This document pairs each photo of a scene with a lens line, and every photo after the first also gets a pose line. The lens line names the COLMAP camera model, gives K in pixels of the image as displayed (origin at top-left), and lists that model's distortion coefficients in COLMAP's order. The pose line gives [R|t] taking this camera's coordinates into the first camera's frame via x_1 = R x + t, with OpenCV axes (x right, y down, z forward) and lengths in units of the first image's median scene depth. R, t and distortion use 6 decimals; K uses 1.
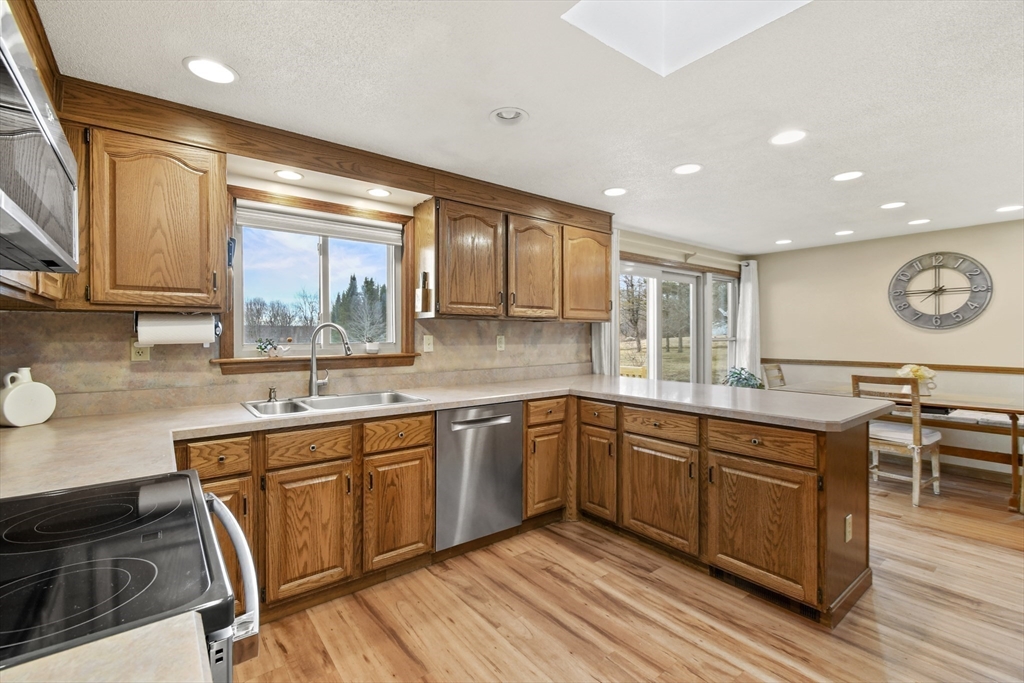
lens RADIAL K [[454.5, 0, 515.2], [0, 454.5, 337.0], [0, 0, 1]] dist [0.000374, -0.000076]
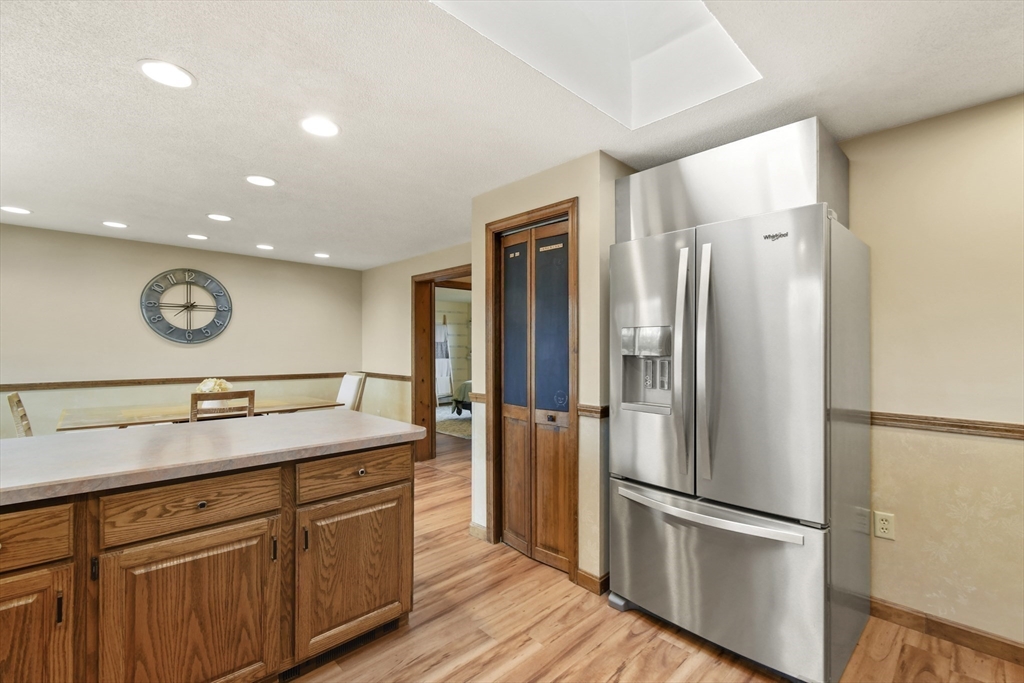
lens RADIAL K [[454.5, 0, 515.2], [0, 454.5, 337.0], [0, 0, 1]] dist [0.000374, -0.000076]
pose [[-0.117755, 0.026447, 0.992690, -0.285216], [0.001515, 0.999649, -0.026453, -0.004882], [-0.993041, -0.001611, -0.117754, 0.602970]]
